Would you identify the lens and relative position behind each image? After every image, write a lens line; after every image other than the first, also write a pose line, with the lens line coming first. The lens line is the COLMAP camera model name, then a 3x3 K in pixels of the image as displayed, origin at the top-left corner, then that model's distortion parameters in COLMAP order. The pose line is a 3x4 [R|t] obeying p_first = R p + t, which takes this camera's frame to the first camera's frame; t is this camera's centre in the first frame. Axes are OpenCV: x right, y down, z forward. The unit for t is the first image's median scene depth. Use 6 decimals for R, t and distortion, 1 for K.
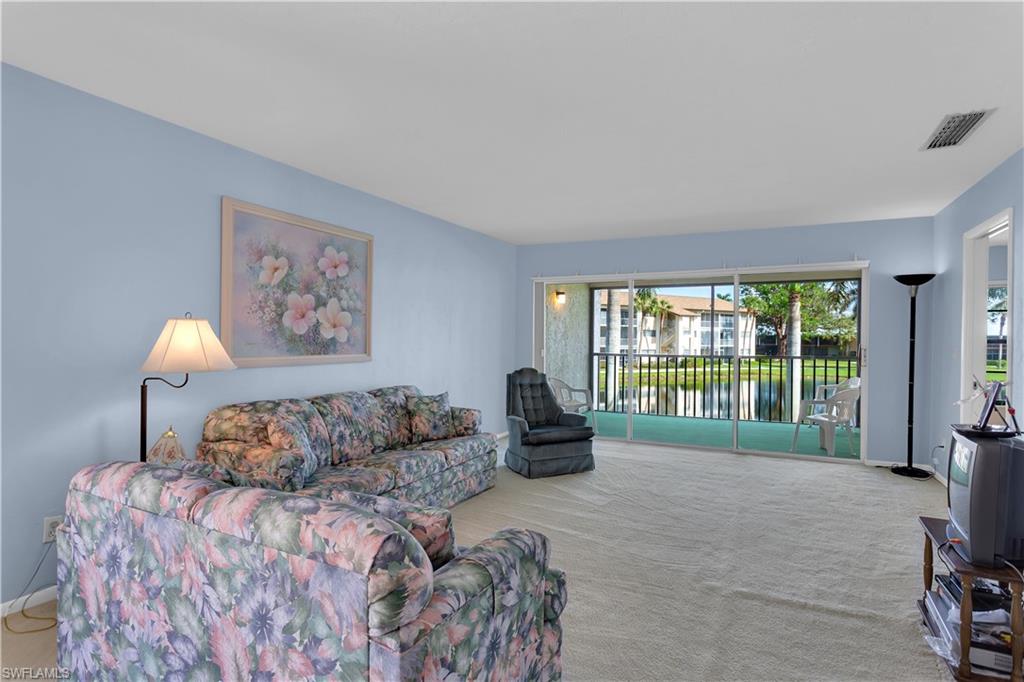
lens RADIAL K [[542.8, 0, 516.1], [0, 542.8, 341.1], [0, 0, 1]] dist [0.000852, 0.000536]
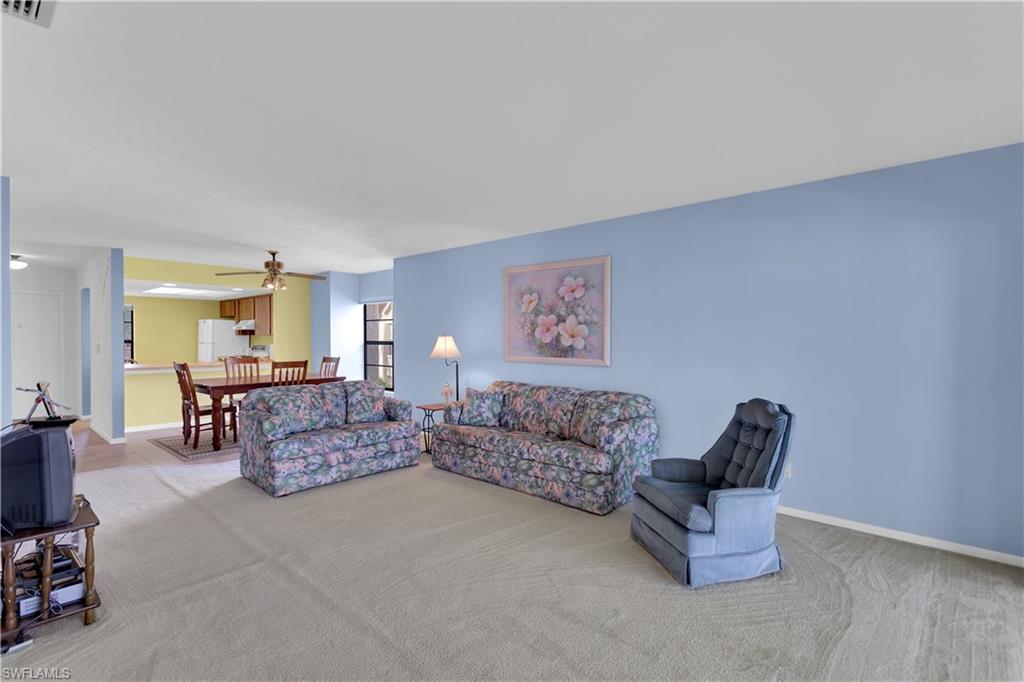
lens RADIAL K [[483.8, 0, 511.9], [0, 483.8, 344.0], [0, 0, 1]] dist [0.002773, 0.001352]
pose [[-0.278503, 0.010864, -0.960374, 0.855188], [-0.008335, 0.999871, 0.013728, -0.025064], [0.960399, 0.011828, -0.278376, 1.223389]]
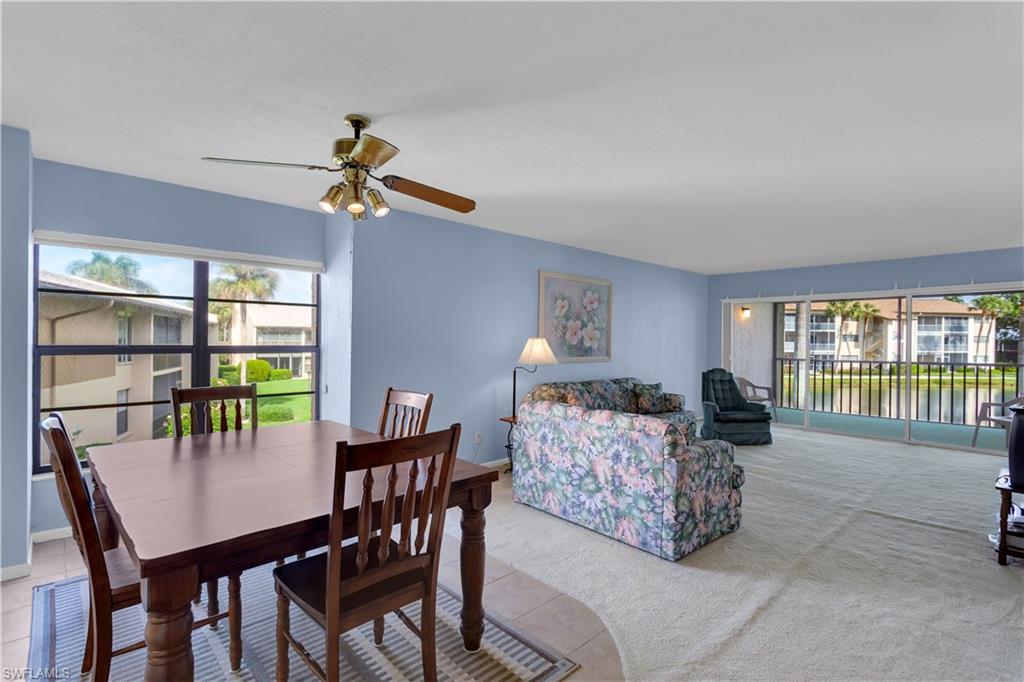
lens RADIAL K [[483.8, 0, 512.5], [0, 483.8, 342.1], [0, 0, 1]] dist [0.002773, 0.001352]
pose [[0.931745, 0.002434, -0.363105, -0.026693], [-0.004503, 0.999978, -0.004851, -0.011344], [0.363085, 0.006155, 0.931736, -0.457647]]
